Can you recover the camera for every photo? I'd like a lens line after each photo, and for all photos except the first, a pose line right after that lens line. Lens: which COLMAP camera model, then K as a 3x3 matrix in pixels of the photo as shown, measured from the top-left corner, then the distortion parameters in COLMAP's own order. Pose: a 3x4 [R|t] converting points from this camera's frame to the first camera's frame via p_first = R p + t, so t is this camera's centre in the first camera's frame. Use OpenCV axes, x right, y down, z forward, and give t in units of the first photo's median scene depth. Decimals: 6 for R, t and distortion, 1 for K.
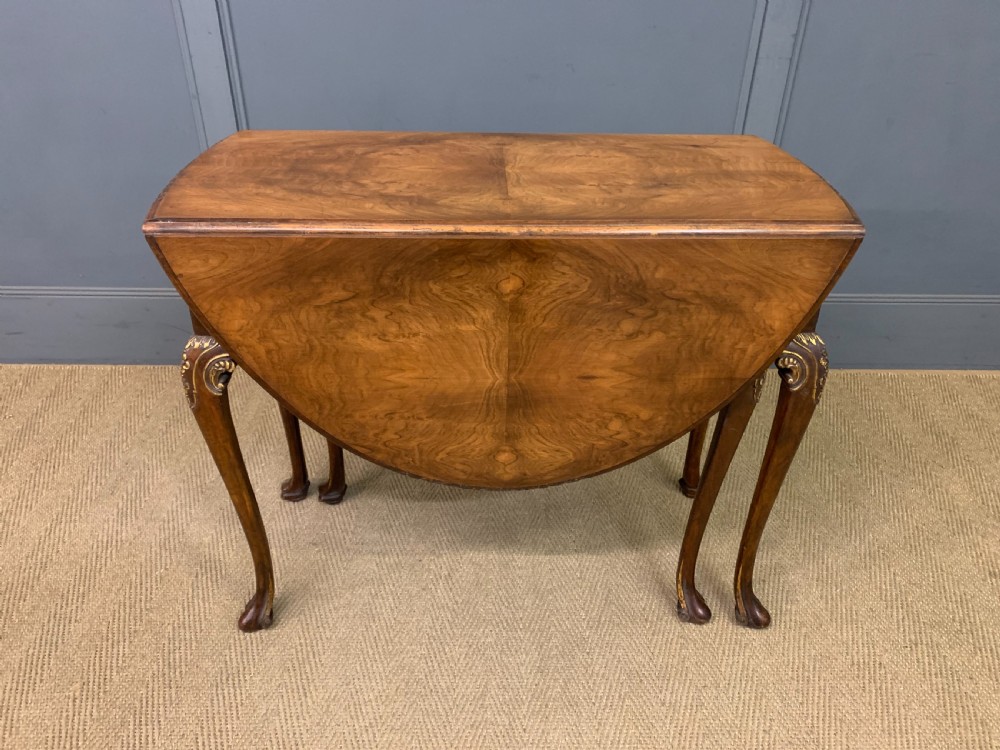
lens RADIAL K [[772.6, 0, 504.8], [0, 772.6, 376.5], [0, 0, 1]] dist [0.012593, 0.000744]
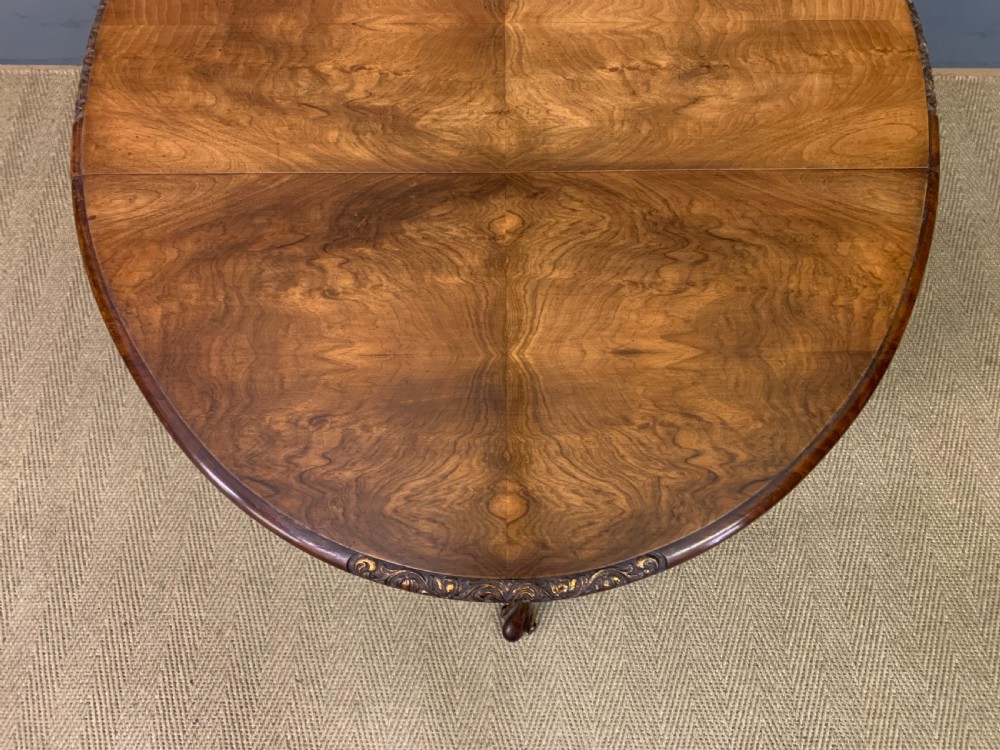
lens RADIAL K [[772.6, 0, 504.3], [0, 772.6, 376.0], [0, 0, 1]] dist [0.012593, 0.000744]
pose [[0.999337, 0.016589, -0.032418, 0.026730], [0.004773, 0.822872, 0.568207, -0.361537], [0.036101, -0.567985, 0.822247, 0.143139]]
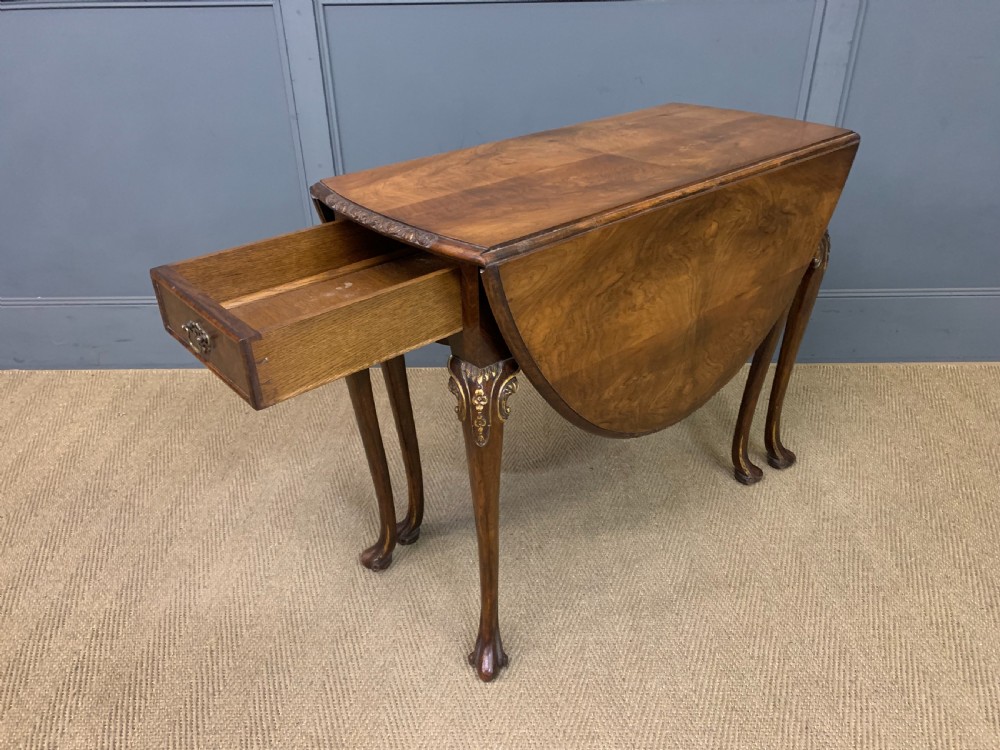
lens RADIAL K [[772.6, 0, 505.0], [0, 772.6, 378.7], [0, 0, 1]] dist [0.012593, 0.000744]
pose [[0.998947, -0.015395, -0.043224, -0.079735], [0.013822, 0.999239, -0.036462, 0.070134], [0.043752, 0.035826, 0.998400, -0.089879]]
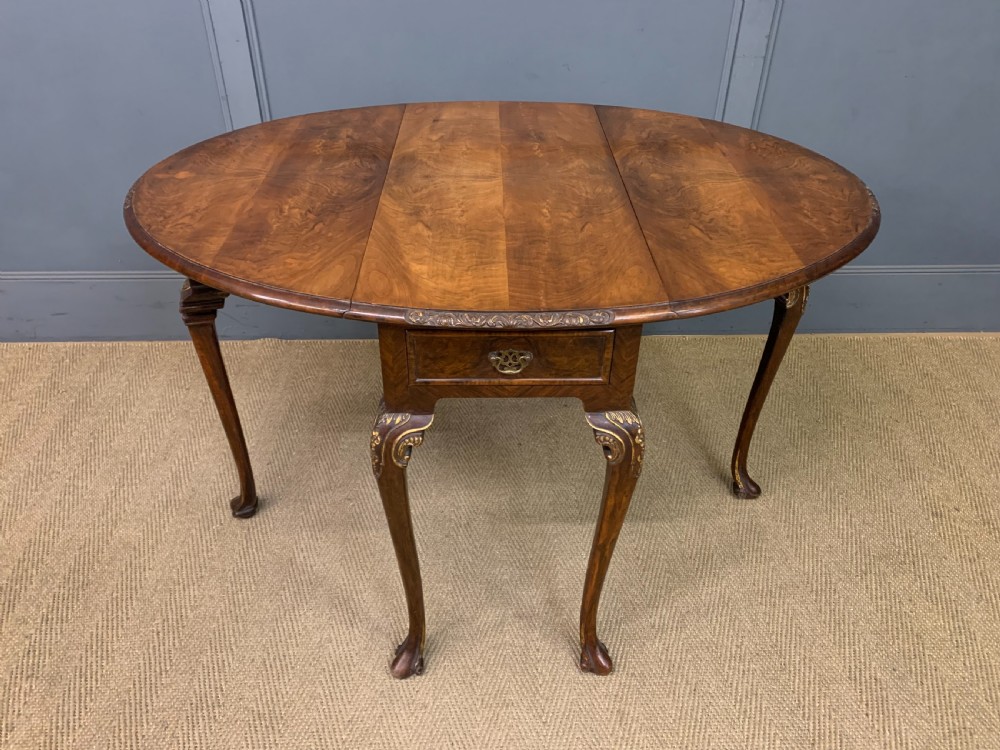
lens RADIAL K [[772.6, 0, 505.2], [0, 772.6, 371.6], [0, 0, 1]] dist [0.012593, 0.000744]
pose [[0.999760, -0.017513, 0.013144, -0.030555], [0.016792, 0.998448, 0.053109, -0.035439], [-0.014053, -0.052876, 0.998502, -0.160656]]
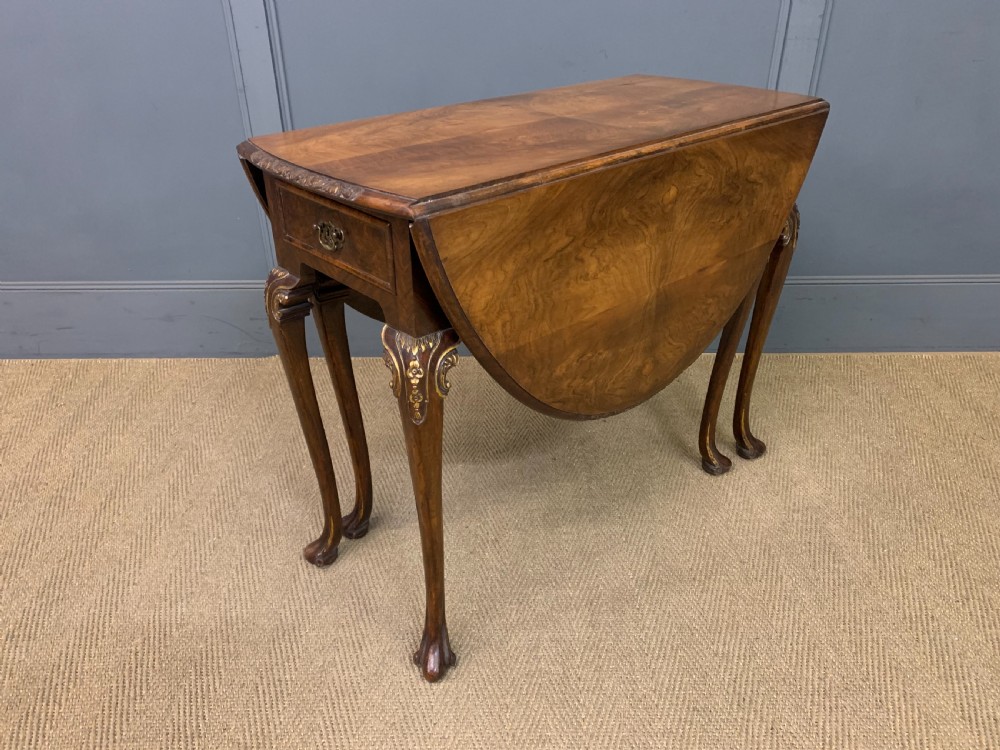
lens RADIAL K [[772.6, 0, 504.7], [0, 772.6, 381.0], [0, 0, 1]] dist [0.012593, 0.000744]
pose [[0.999660, -0.015197, -0.021206, -0.040717], [0.014330, 0.999078, -0.040462, 0.101272], [0.021802, 0.040144, 0.998956, -0.021083]]
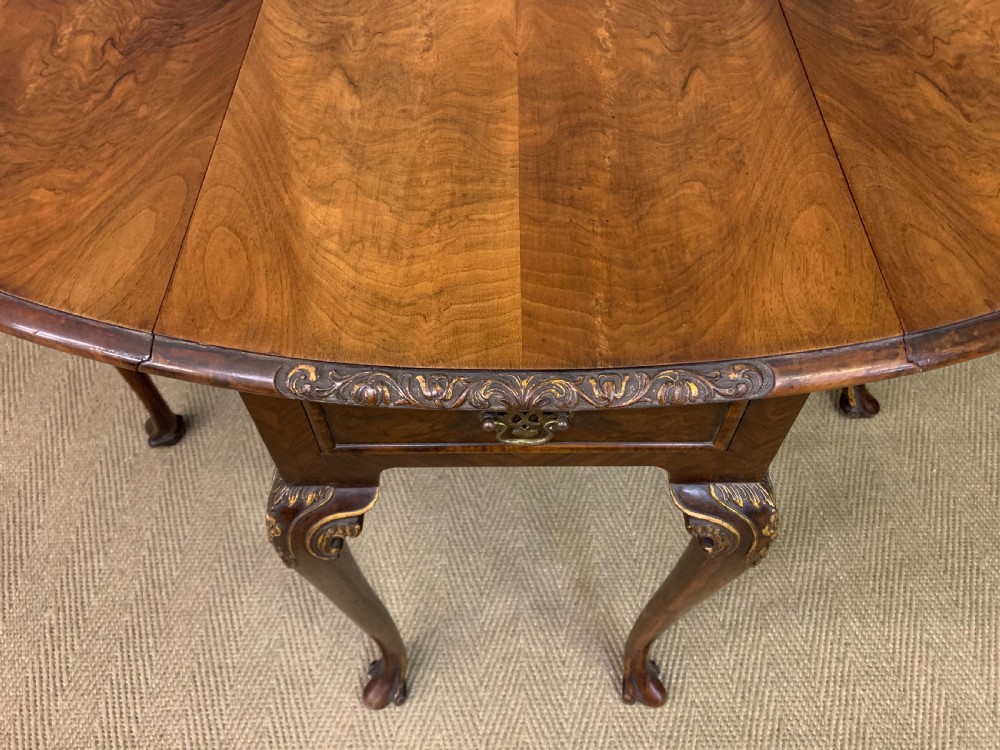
lens RADIAL K [[772.6, 0, 504.8], [0, 772.6, 377.2], [0, 0, 1]] dist [0.012593, 0.000744]
pose [[0.999689, -0.014224, -0.020480, -0.016785], [0.021111, 0.919904, 0.391574, -0.172640], [0.013270, -0.391885, 0.919919, 0.294141]]
